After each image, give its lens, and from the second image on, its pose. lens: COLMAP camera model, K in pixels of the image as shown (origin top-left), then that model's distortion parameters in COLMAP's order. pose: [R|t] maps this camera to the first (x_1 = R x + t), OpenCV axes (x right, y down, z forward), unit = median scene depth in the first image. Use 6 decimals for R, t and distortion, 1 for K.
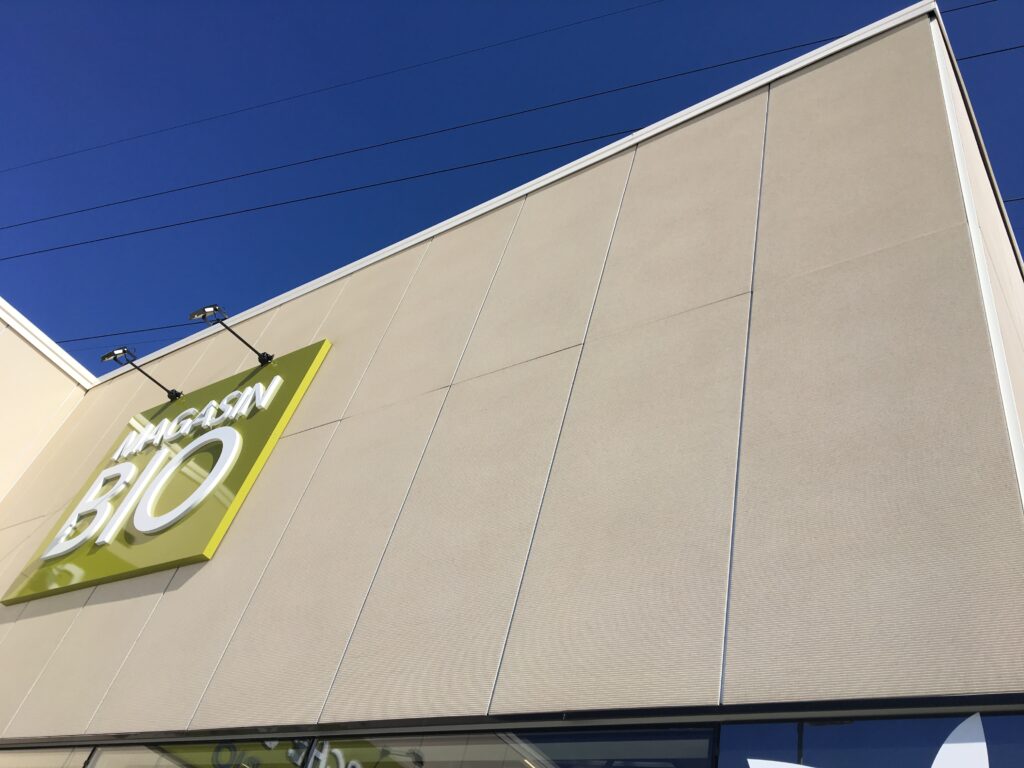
lens RADIAL K [[862.3, 0, 512.0], [0, 862.3, 384.0], [0, 0, 1]] dist [0.062472, -0.102276]
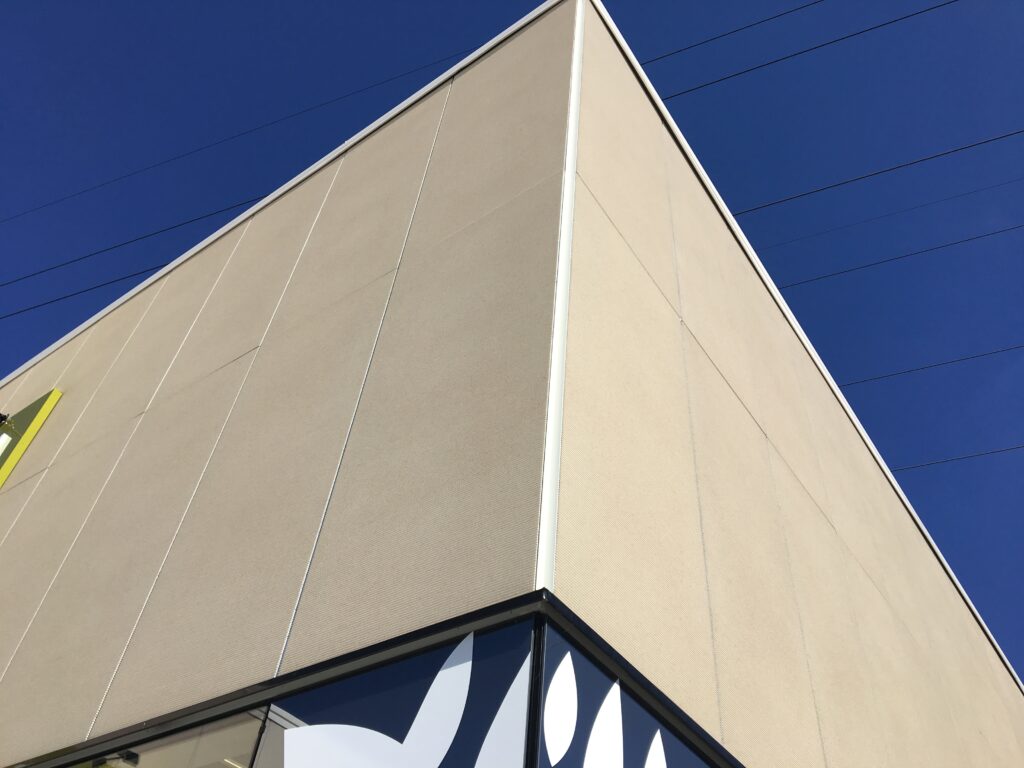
lens RADIAL K [[865.6, 0, 512.0], [0, 865.6, 384.0], [0, 0, 1]] dist [0.061204, -0.081284]
pose [[0.987397, -0.124768, 0.097366, 0.182256], [0.130502, 0.989926, -0.054908, 0.059031], [-0.089535, 0.066922, 0.993733, 0.013286]]
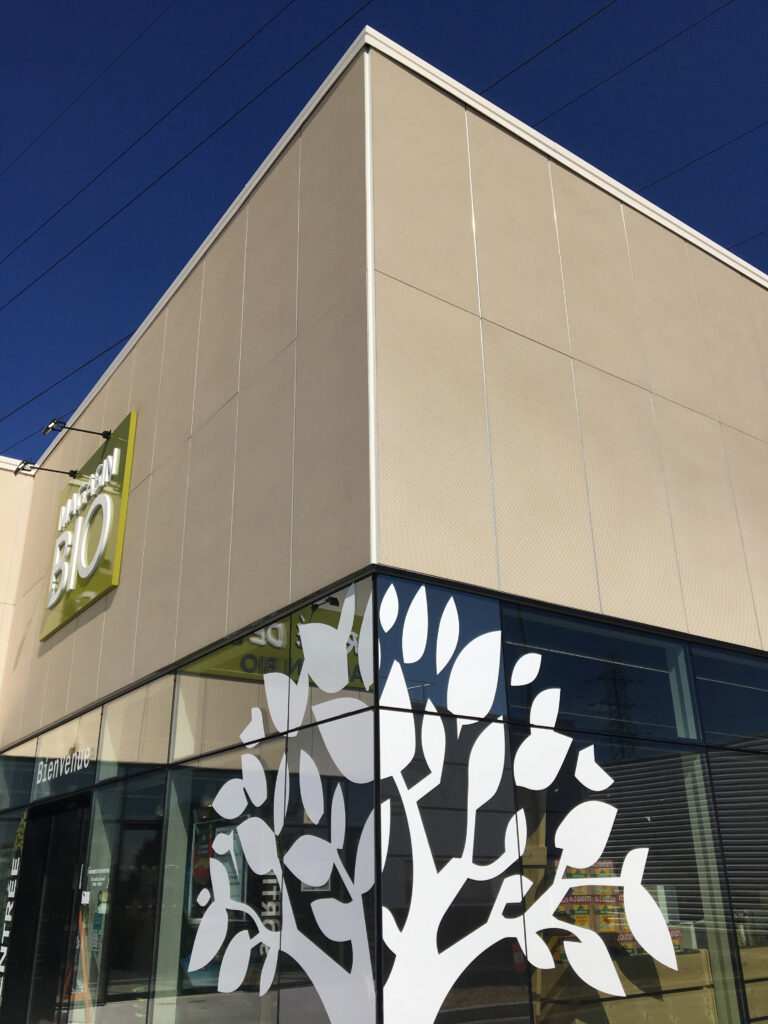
lens RADIAL K [[862.3, 0, 384.0], [0, 862.3, 512.0], [0, 0, 1]] dist [0.062472, -0.102276]
pose [[0.906594, -0.364201, -0.213176, 0.397285], [0.412428, 0.871662, 0.264779, -0.111968], [0.089385, -0.327967, 0.940451, -0.343791]]
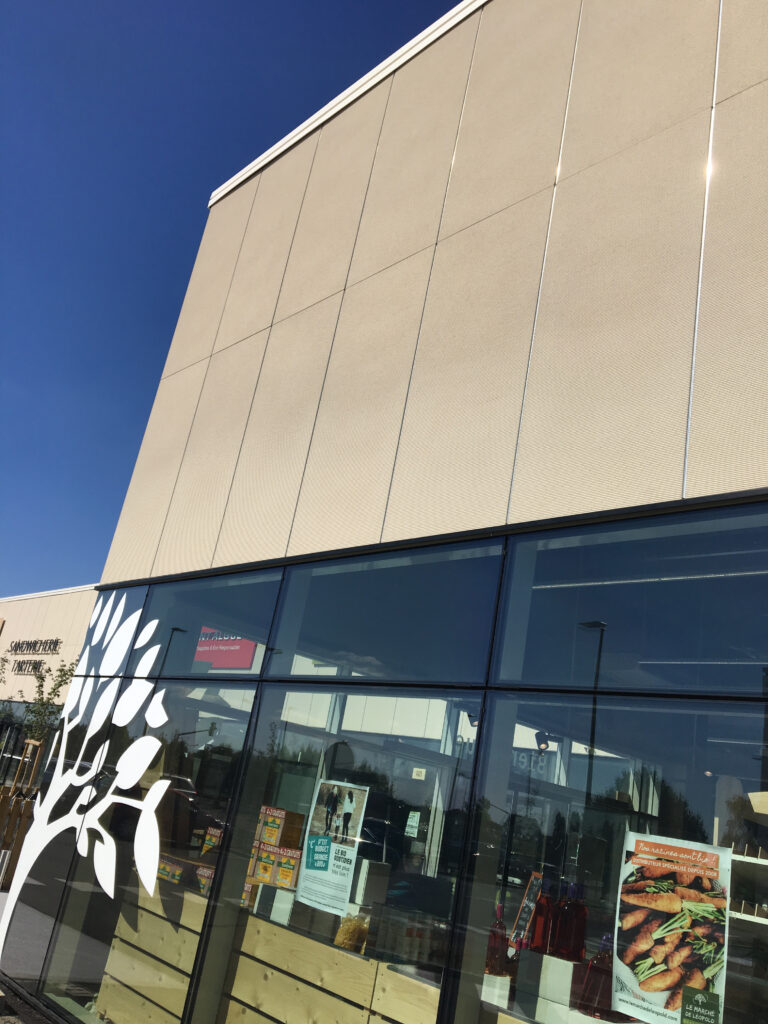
lens RADIAL K [[862.3, 0, 384.0], [0, 862.3, 512.0], [0, 0, 1]] dist [0.062472, -0.102276]
pose [[-0.176399, -0.565345, -0.805772, 1.143808], [0.495631, 0.656246, -0.568938, 0.906184], [0.850431, -0.499726, 0.164441, 0.518729]]
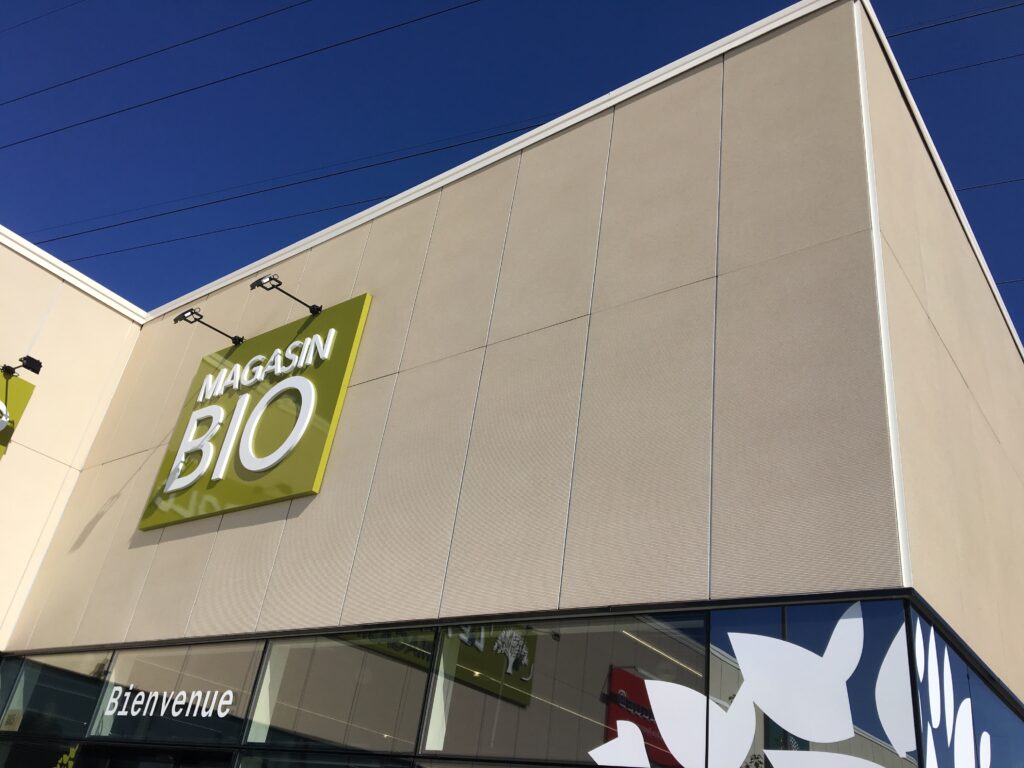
lens RADIAL K [[865.6, 0, 512.0], [0, 865.6, 384.0], [0, 0, 1]] dist [0.061204, -0.081284]
pose [[0.993375, -0.114912, 0.001457, -0.032871], [0.111756, 0.968893, 0.220811, -0.171136], [-0.026785, -0.219186, 0.975315, -0.196354]]
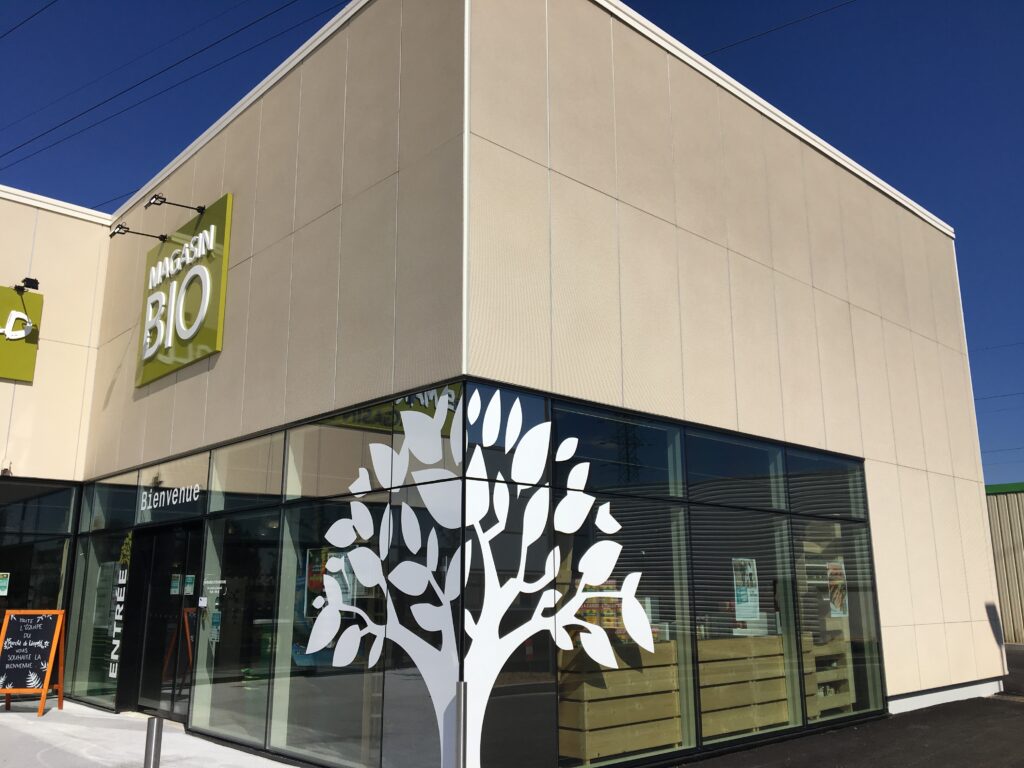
lens RADIAL K [[862.3, 0, 512.0], [0, 862.3, 384.0], [0, 0, 1]] dist [0.062472, -0.102276]
pose [[0.945615, -0.284719, -0.157313, 0.423739], [0.325282, 0.830675, 0.451852, -0.309013], [0.002026, -0.478449, 0.878113, -0.555299]]
